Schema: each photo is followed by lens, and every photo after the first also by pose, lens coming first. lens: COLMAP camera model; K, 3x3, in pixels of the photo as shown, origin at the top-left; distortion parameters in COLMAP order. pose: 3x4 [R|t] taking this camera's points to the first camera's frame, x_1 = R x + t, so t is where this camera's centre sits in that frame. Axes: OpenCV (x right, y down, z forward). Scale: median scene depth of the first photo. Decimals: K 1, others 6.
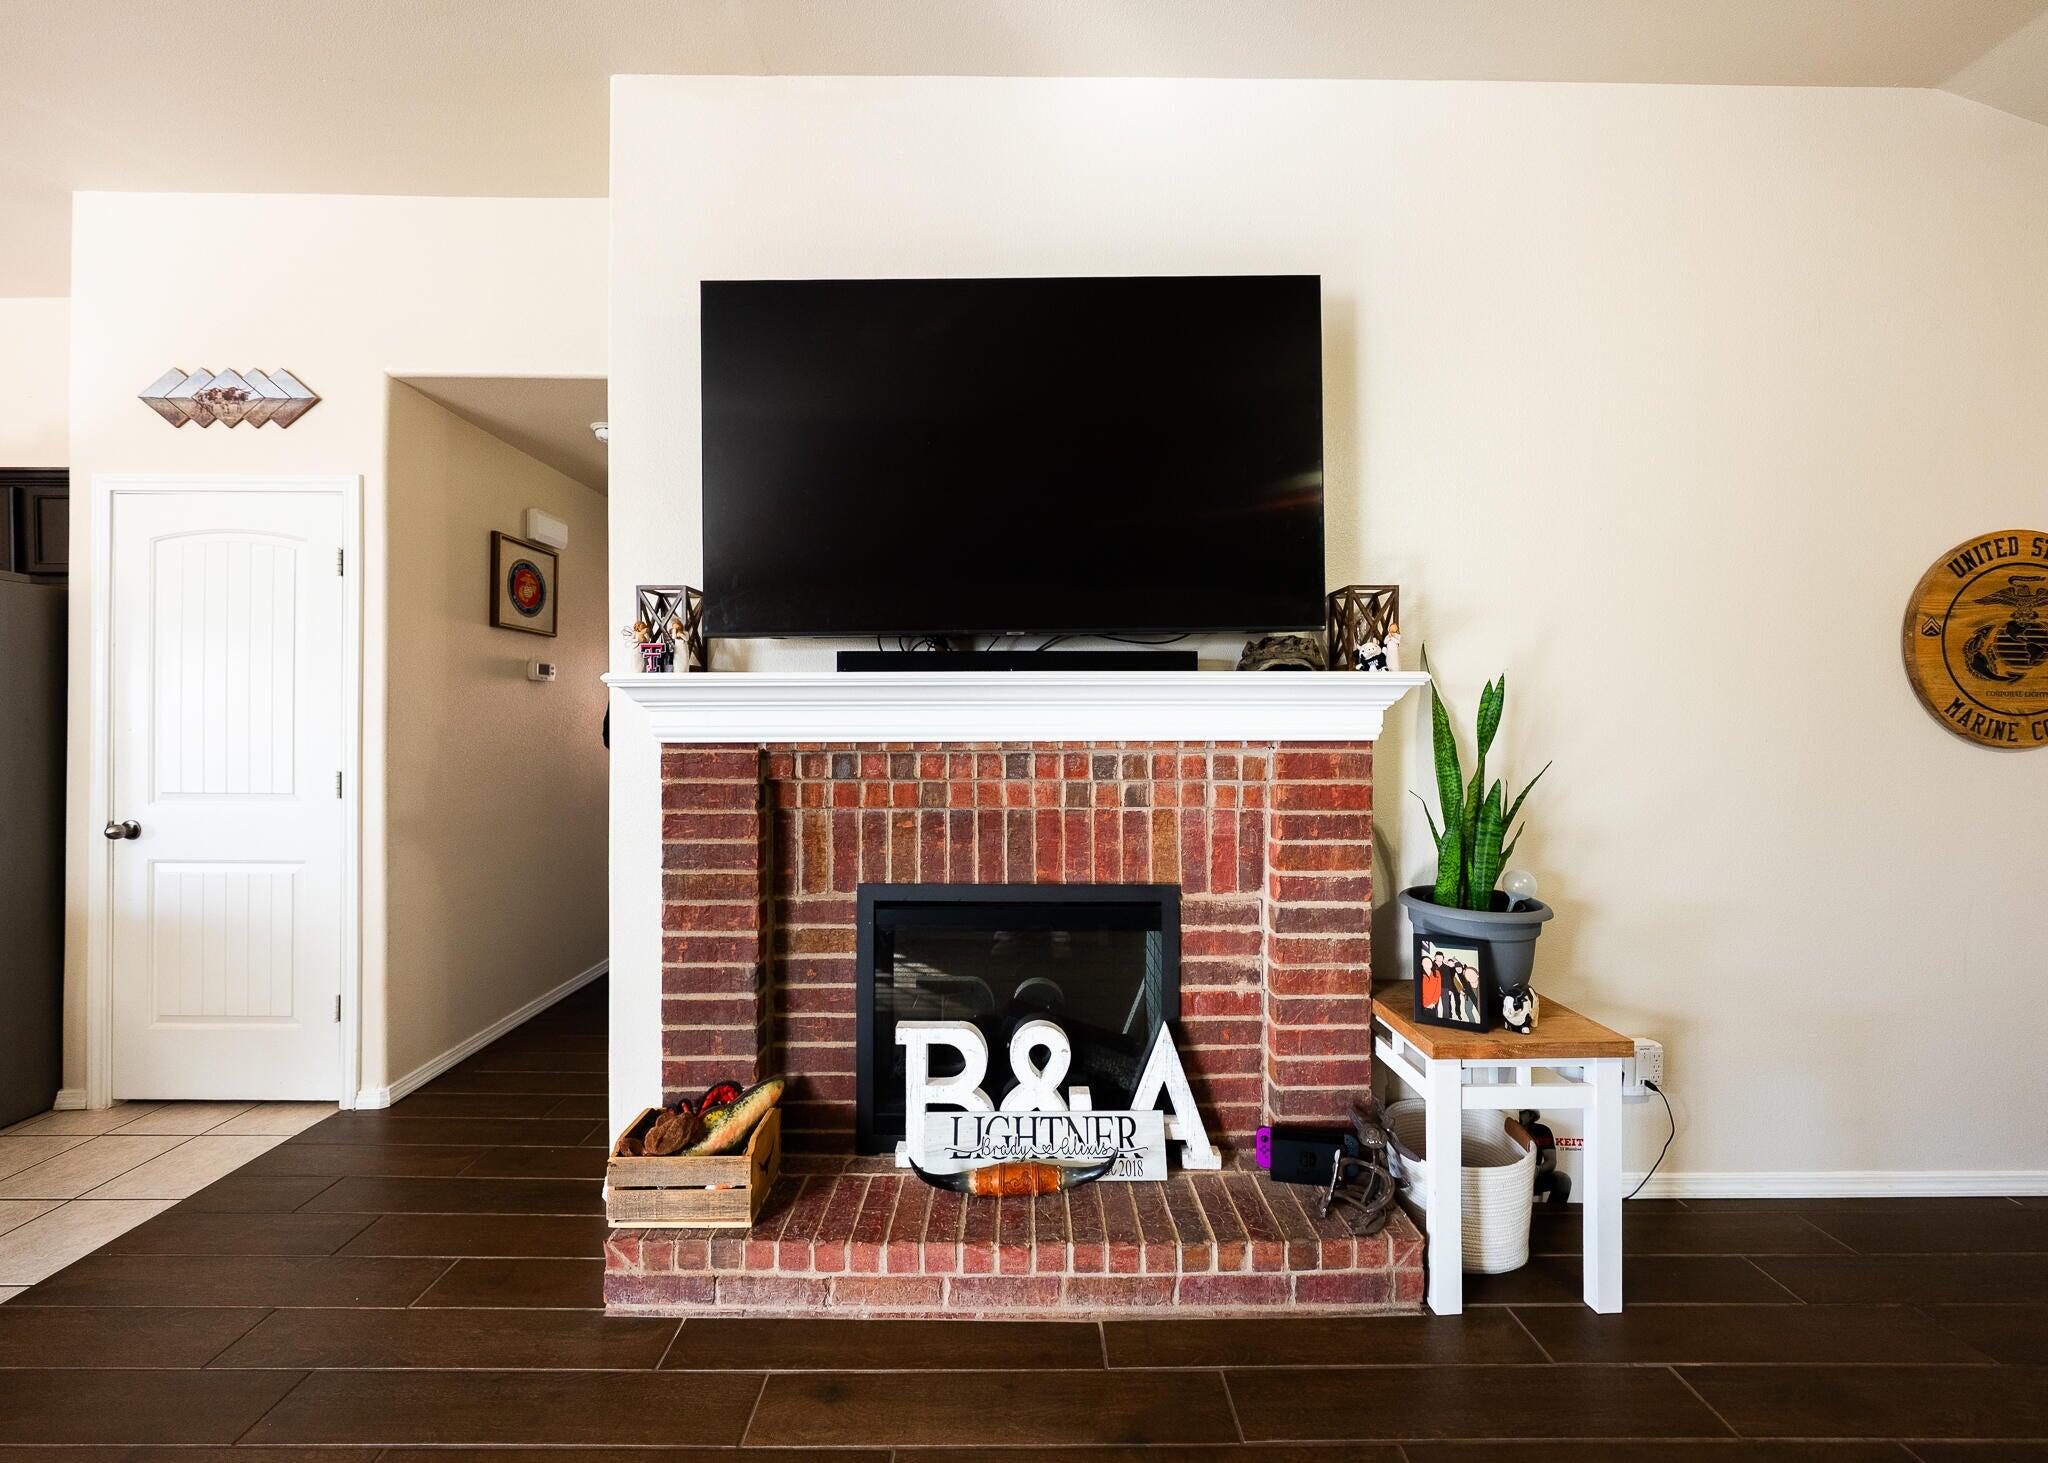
lens RADIAL K [[745.9, 0, 1022.4], [0, 745.9, 720.8], [0, 0, 1]] dist [-0.001886, 0.000438]
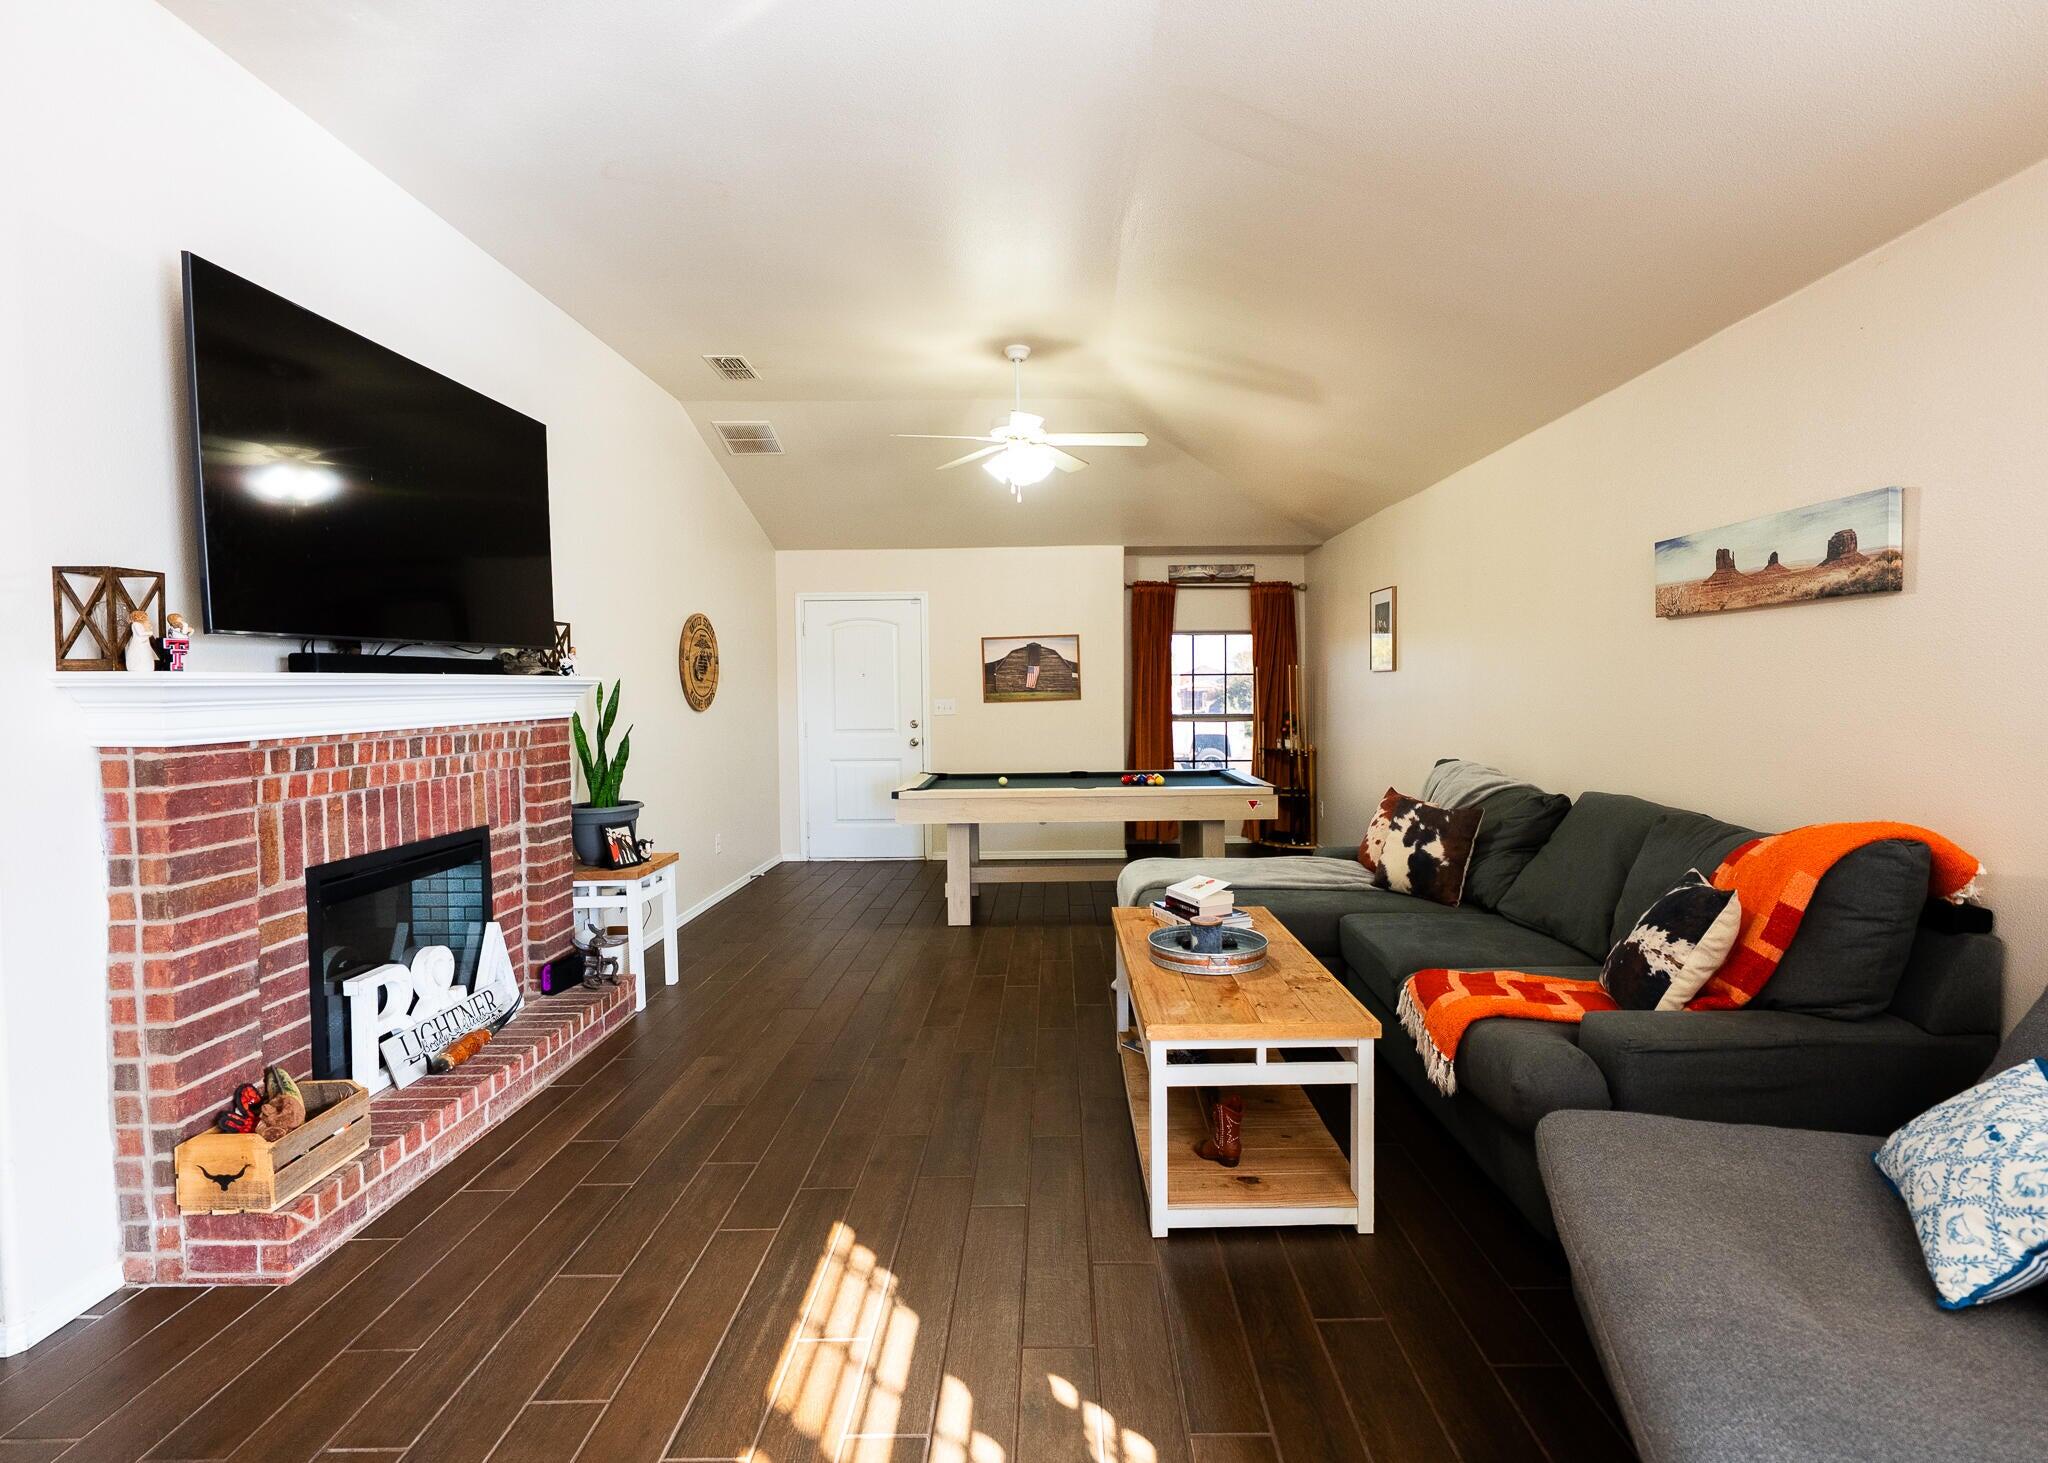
lens RADIAL K [[923.8, 0, 1024.0], [0, 923.8, 731.5], [0, 0, 1]] dist [-0.000260, -0.000103]
pose [[0.039842, -0.050706, 0.997919, -1.513050], [0.011695, 0.998667, 0.050278, -0.032640], [-0.999138, 0.009667, 0.040382, -0.086665]]
